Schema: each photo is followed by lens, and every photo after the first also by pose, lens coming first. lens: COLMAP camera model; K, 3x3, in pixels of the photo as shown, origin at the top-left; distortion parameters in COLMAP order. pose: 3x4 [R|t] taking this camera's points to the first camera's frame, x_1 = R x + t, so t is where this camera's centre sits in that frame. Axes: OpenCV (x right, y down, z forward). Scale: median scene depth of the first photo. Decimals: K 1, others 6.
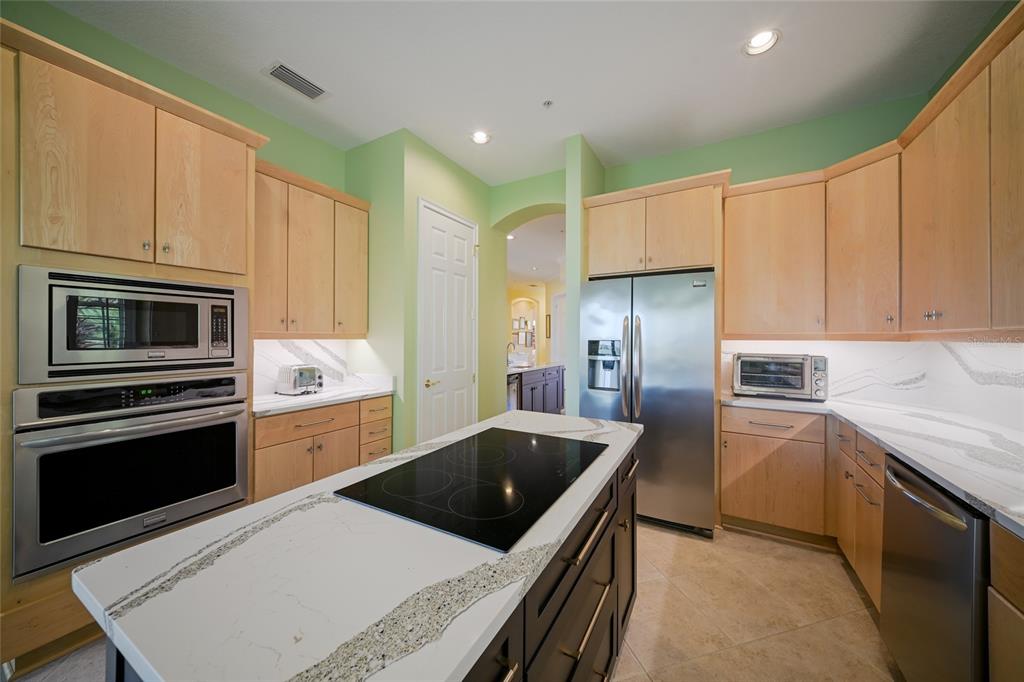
lens RADIAL K [[358.3, 0, 515.3], [0, 358.3, 345.5], [0, 0, 1]] dist [0.000456, -0.000106]
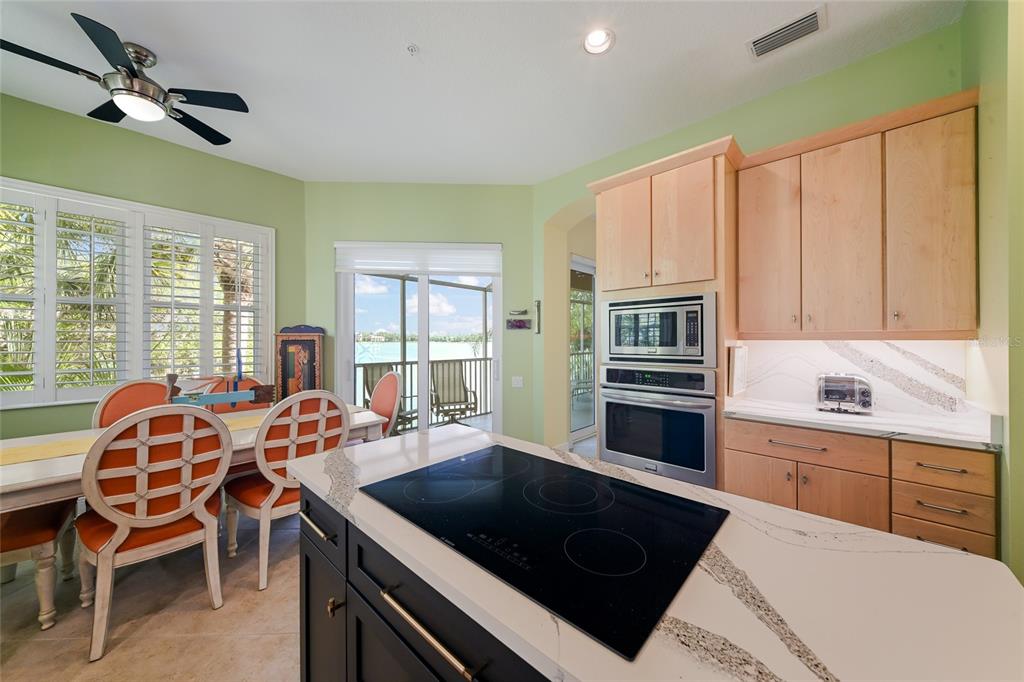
lens RADIAL K [[358.3, 0, 515.3], [0, 358.3, 345.5], [0, 0, 1]] dist [0.000456, -0.000106]
pose [[-0.239503, 0.012716, -0.970812, 0.434542], [-0.019925, 0.999639, 0.018009, -0.008295], [0.970691, 0.023657, -0.239163, 0.703365]]
